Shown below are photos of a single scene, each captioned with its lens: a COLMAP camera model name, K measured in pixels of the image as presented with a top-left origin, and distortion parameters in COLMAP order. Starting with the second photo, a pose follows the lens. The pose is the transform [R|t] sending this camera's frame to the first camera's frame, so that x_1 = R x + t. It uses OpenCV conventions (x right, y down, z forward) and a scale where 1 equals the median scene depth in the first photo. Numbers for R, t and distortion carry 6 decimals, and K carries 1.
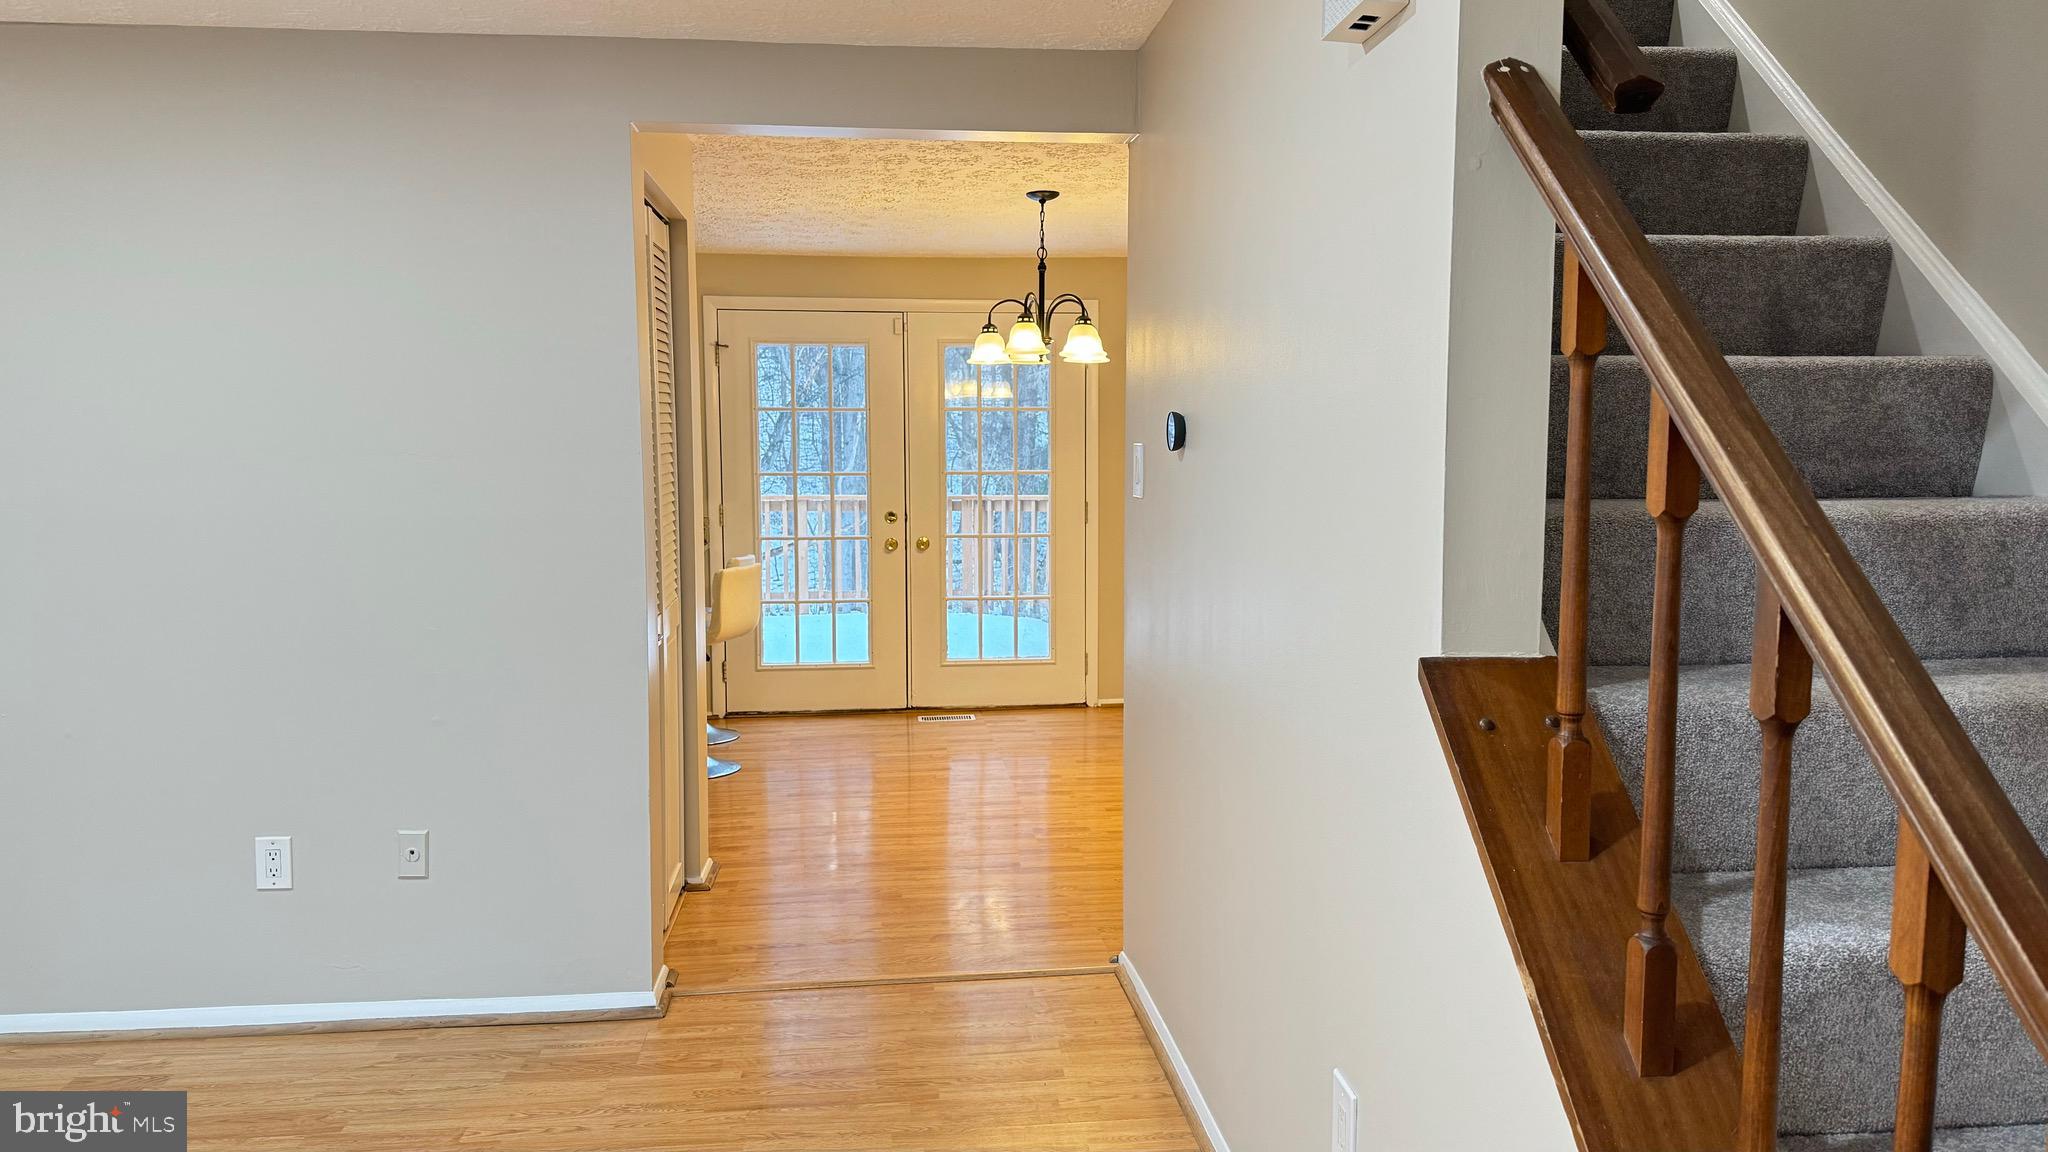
lens RADIAL K [[1458.5, 0, 1023.1], [0, 1458.5, 576.7], [0, 0, 1]] dist [0.027171, -0.020123]
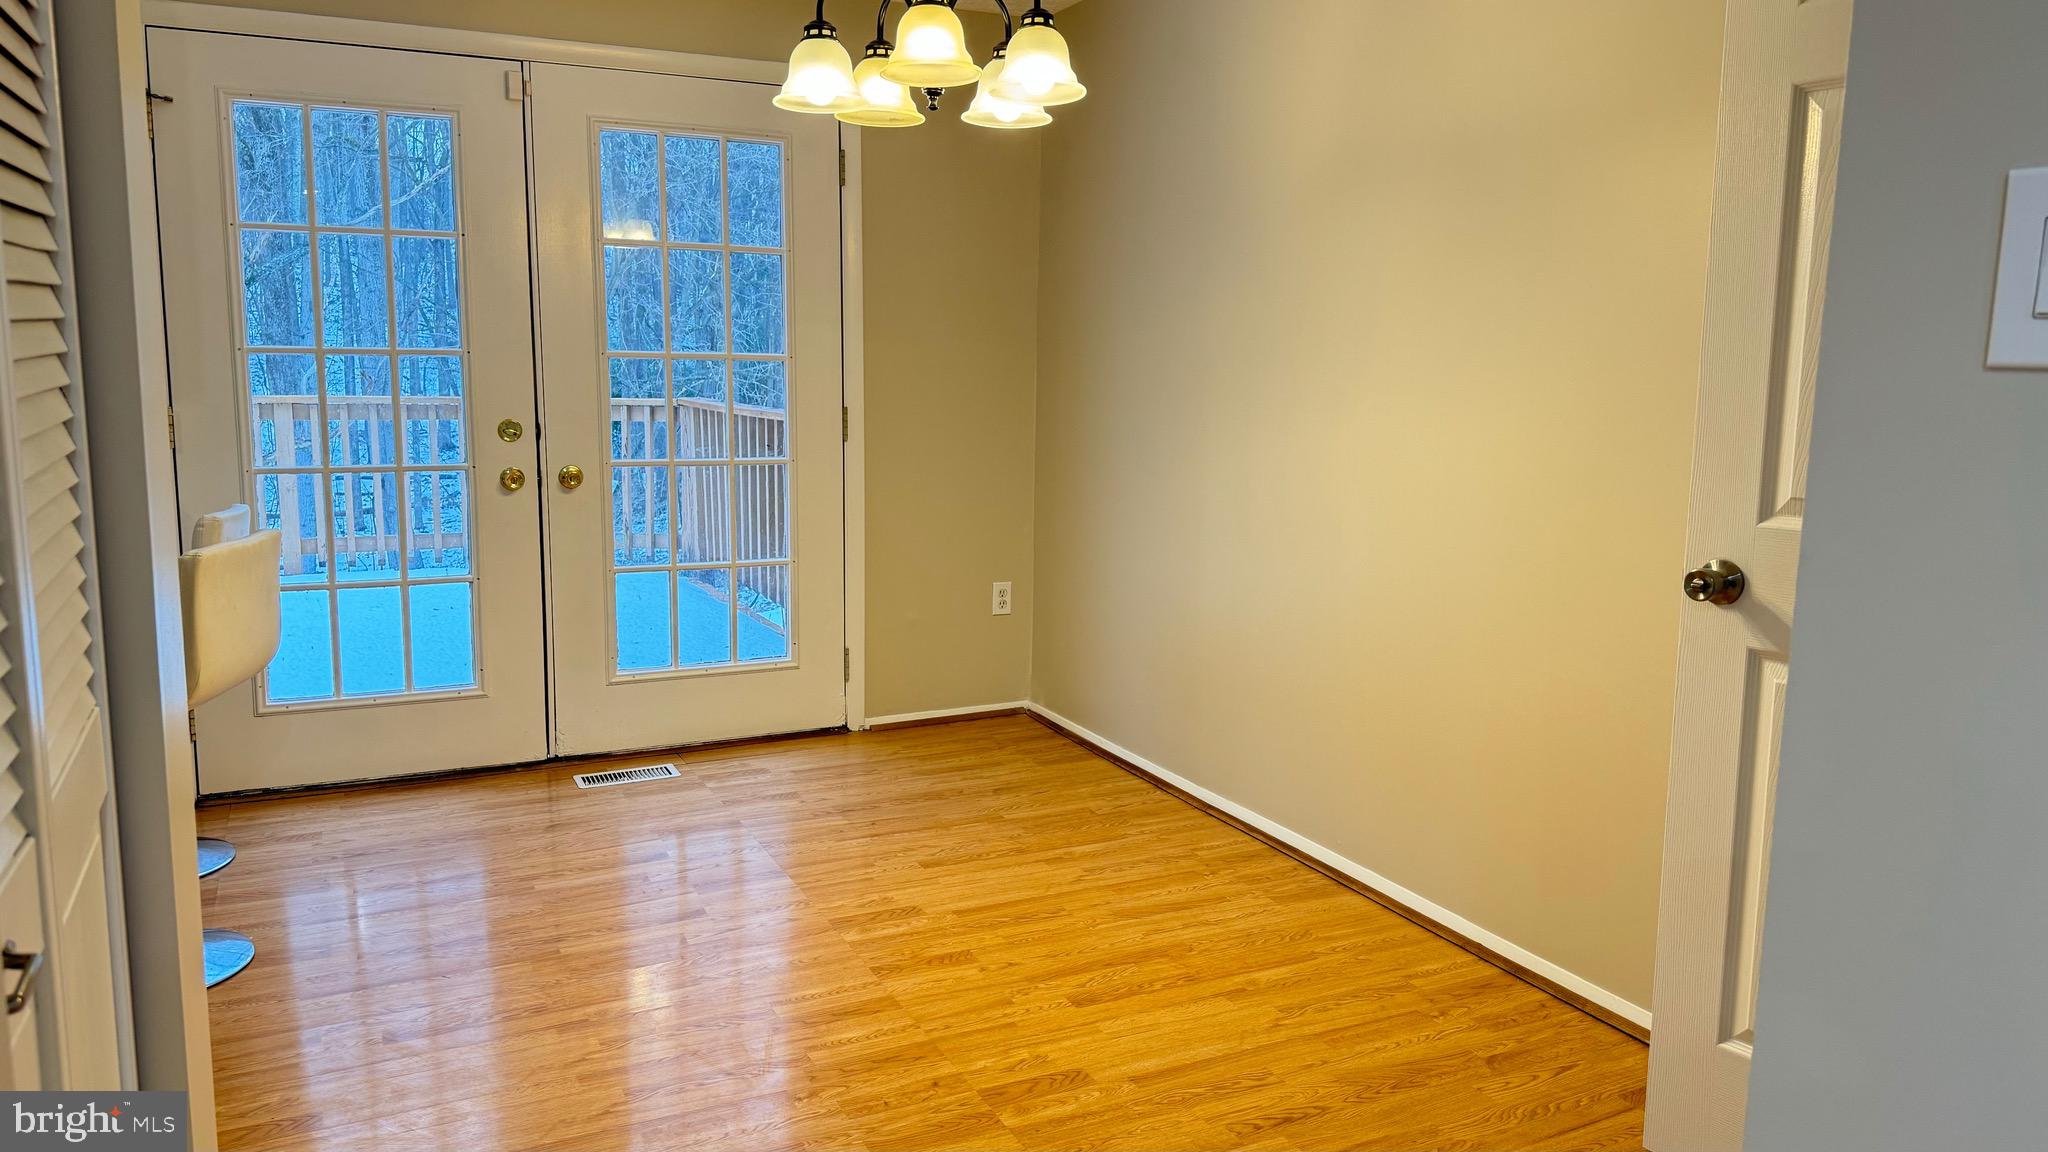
lens RADIAL K [[1458.5, 0, 996.8], [0, 1458.5, 534.6], [0, 0, 1]] dist [0.027171, -0.020123]
pose [[0.945986, -0.034005, 0.322420, -0.101761], [0.023602, 0.999069, 0.036122, -0.017498], [-0.323348, -0.026561, 0.945907, 0.419314]]
